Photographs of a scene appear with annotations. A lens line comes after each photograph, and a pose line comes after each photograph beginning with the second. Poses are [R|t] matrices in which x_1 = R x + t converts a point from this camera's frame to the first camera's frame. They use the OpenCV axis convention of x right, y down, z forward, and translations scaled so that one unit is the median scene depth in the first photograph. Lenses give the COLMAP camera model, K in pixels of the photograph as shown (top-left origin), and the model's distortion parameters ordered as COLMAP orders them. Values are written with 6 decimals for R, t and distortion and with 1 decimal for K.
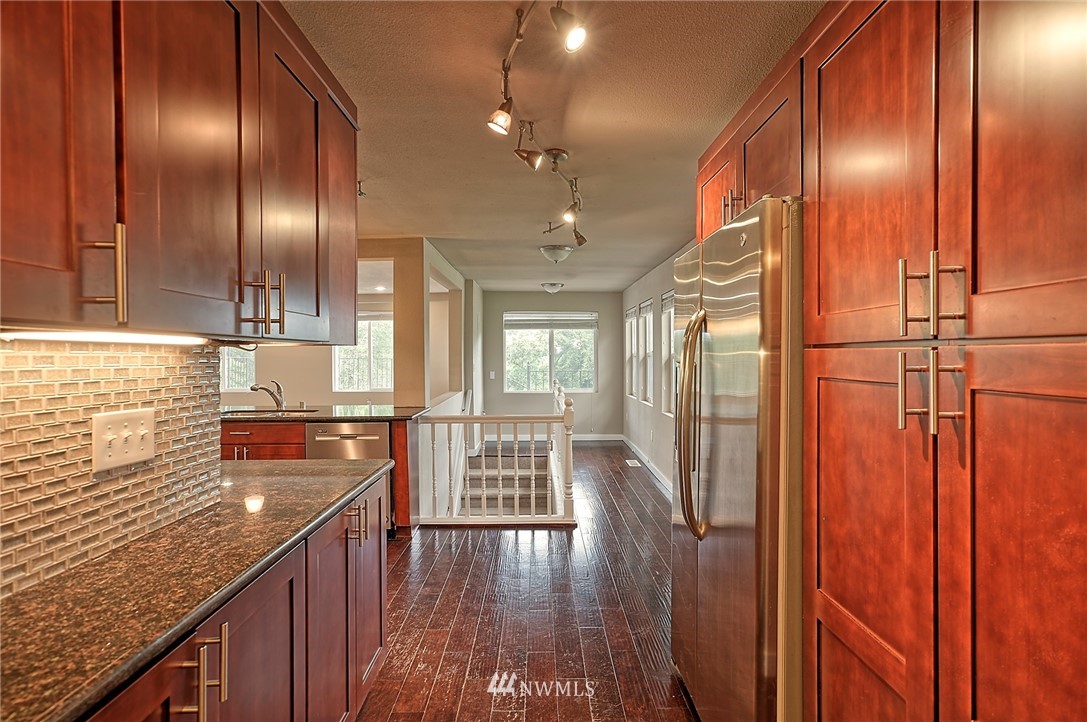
lens RADIAL K [[525.1, 0, 543.2], [0, 525.1, 359.7], [0, 0, 1]] dist [-0.009284, 0.004947]
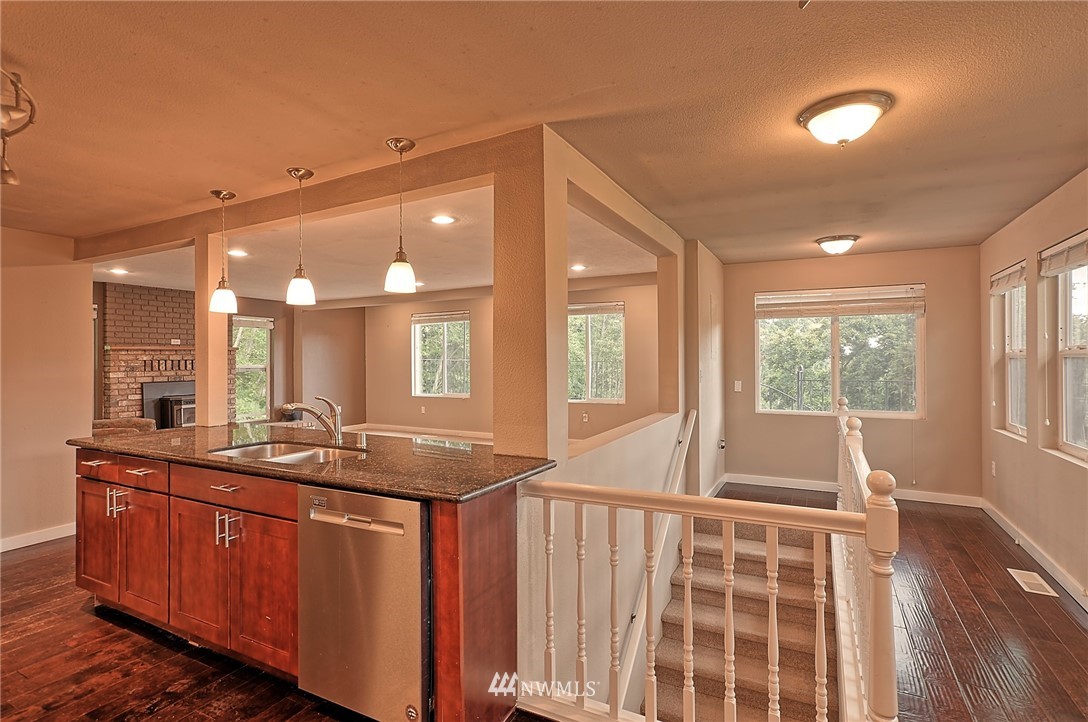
lens RADIAL K [[525.6, 0, 542.8], [0, 525.6, 359.7], [0, 0, 1]] dist [-0.009284, 0.004947]
pose [[0.879768, 0.000620, -0.475402, 0.006783], [-0.003370, 0.999982, -0.004932, -0.000681], [0.475391, 0.005941, 0.879755, 0.333654]]
